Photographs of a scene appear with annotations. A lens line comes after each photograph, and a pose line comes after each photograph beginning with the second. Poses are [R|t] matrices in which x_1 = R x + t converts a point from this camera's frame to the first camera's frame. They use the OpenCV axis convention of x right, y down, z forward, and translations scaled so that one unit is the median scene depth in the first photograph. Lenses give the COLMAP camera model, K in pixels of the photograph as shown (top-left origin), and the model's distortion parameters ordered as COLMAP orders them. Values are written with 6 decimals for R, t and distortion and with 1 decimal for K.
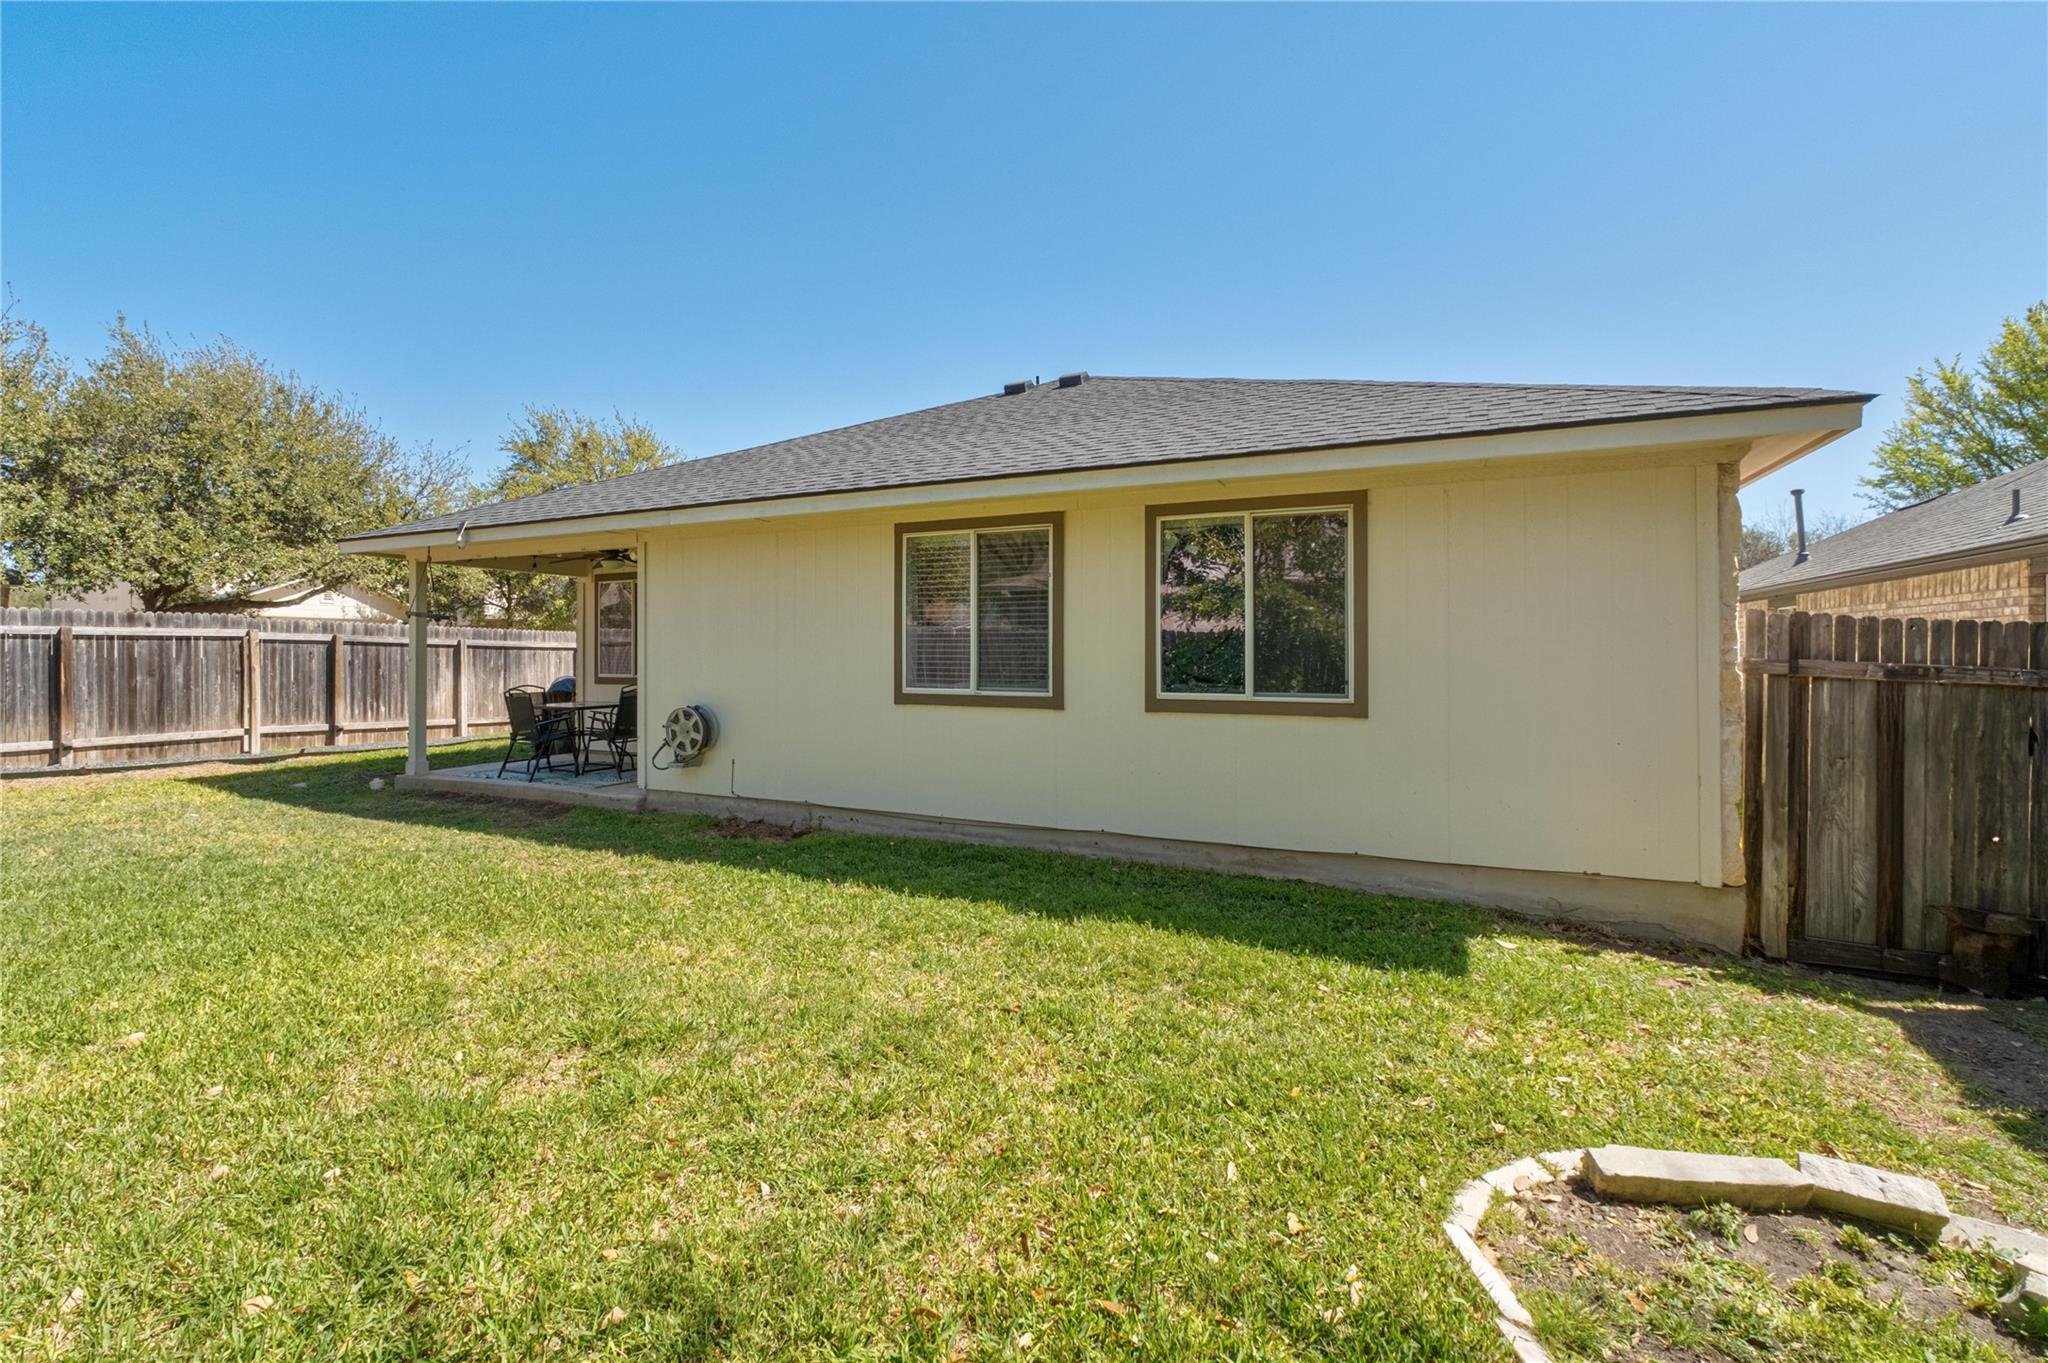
lens RADIAL K [[861.8, 0, 1015.0], [0, 861.8, 663.2], [0, 0, 1]] dist [-0.010792, 0.000303]
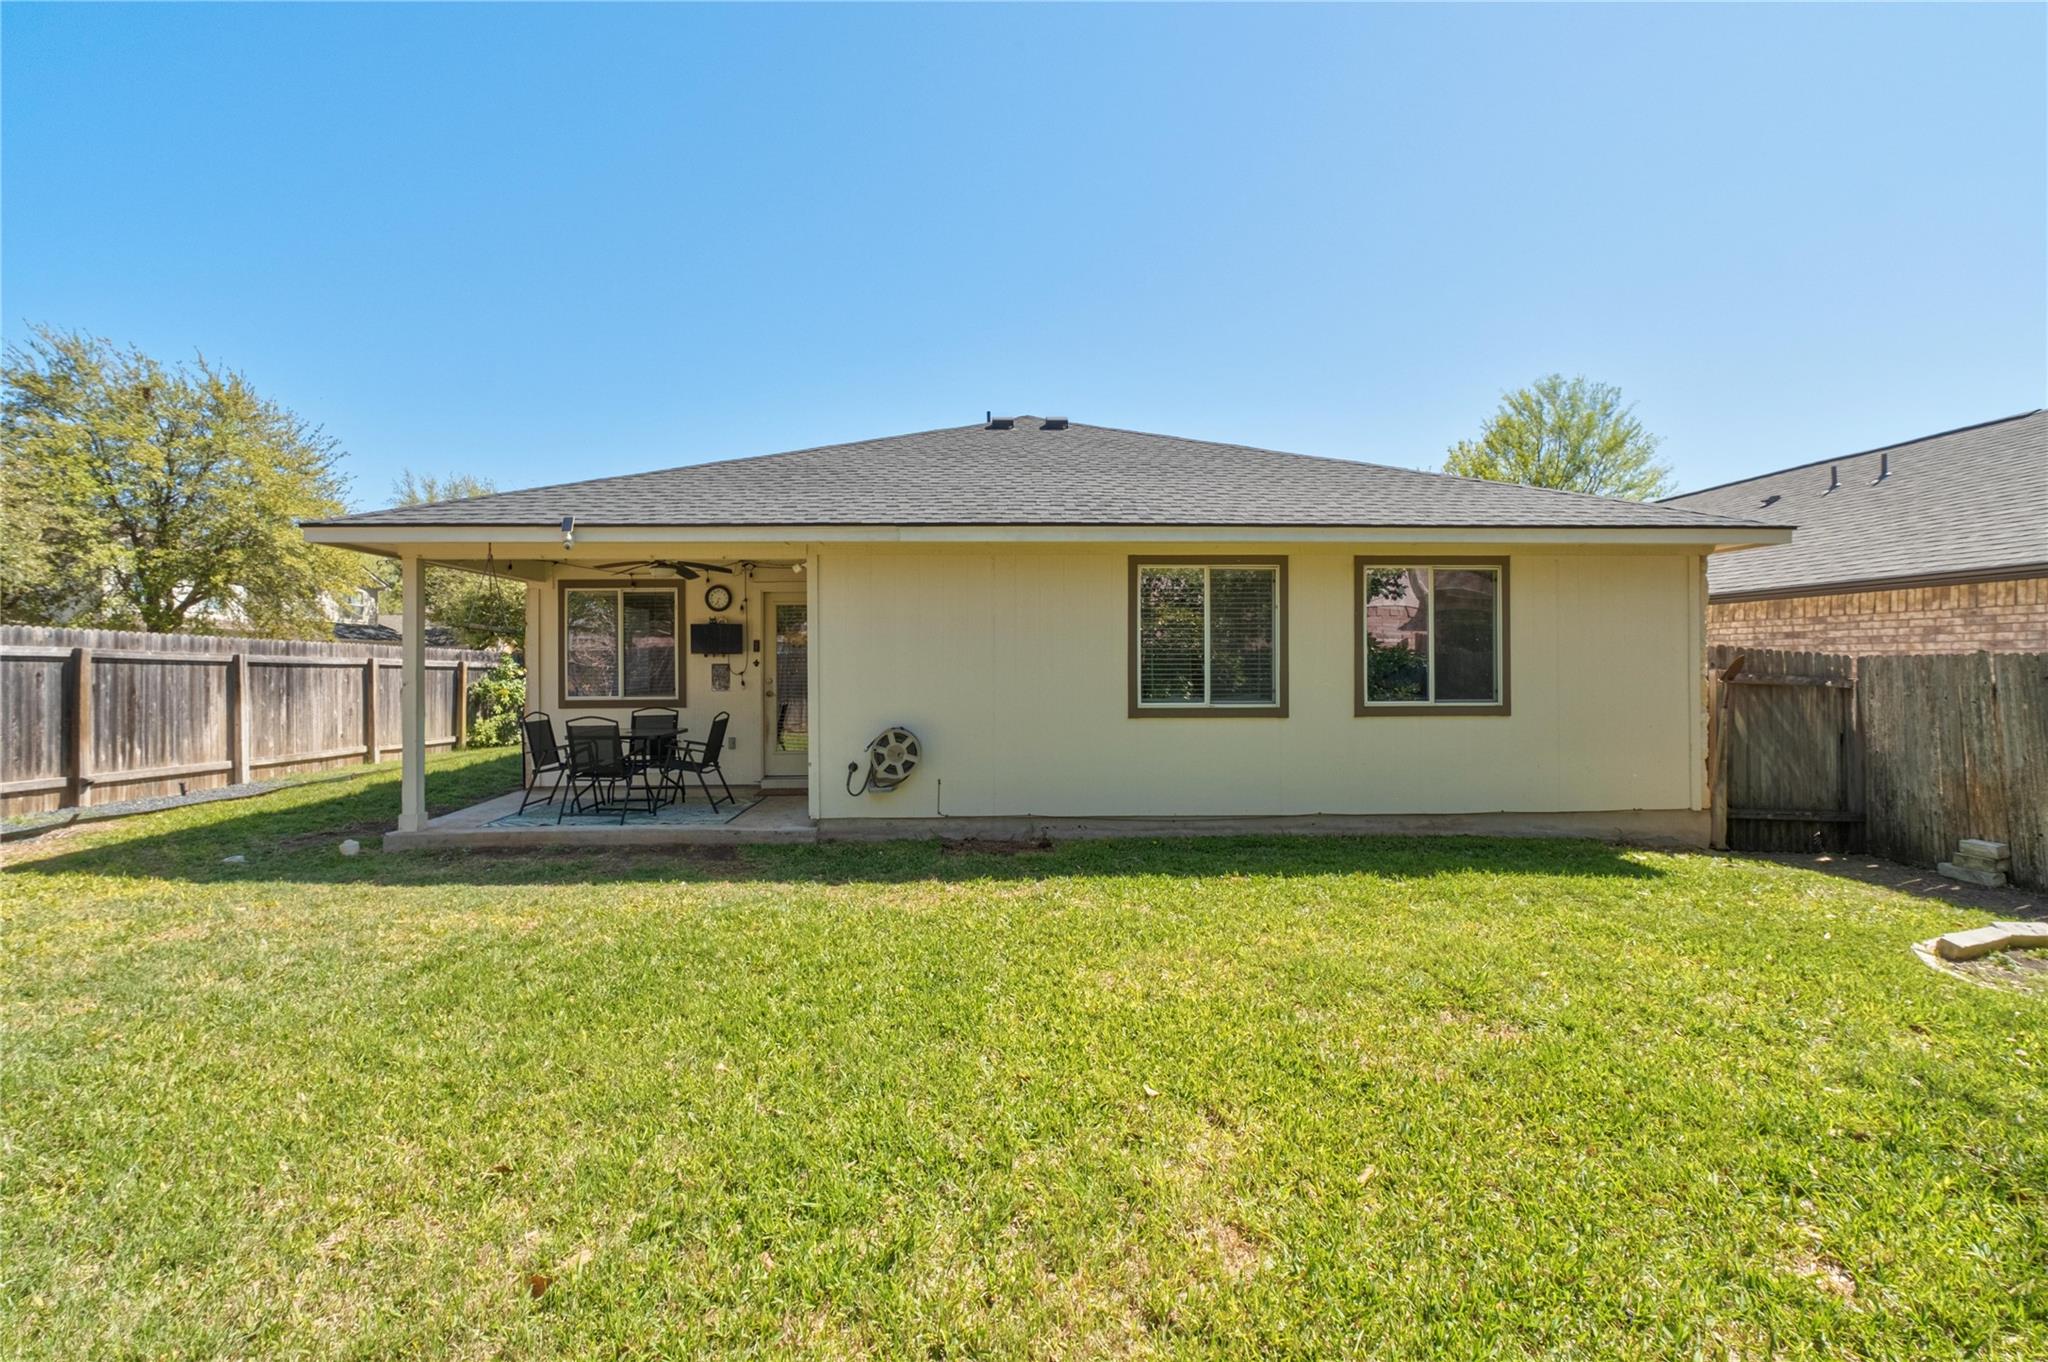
lens RADIAL K [[861.8, 0, 932.5], [0, 861.8, 657.5], [0, 0, 1]] dist [-0.010792, 0.000303]
pose [[0.895959, -0.002284, 0.444131, -0.775412], [0.009294, 0.999864, -0.013608, -0.015928], [-0.444040, 0.016320, 0.895859, 0.105701]]
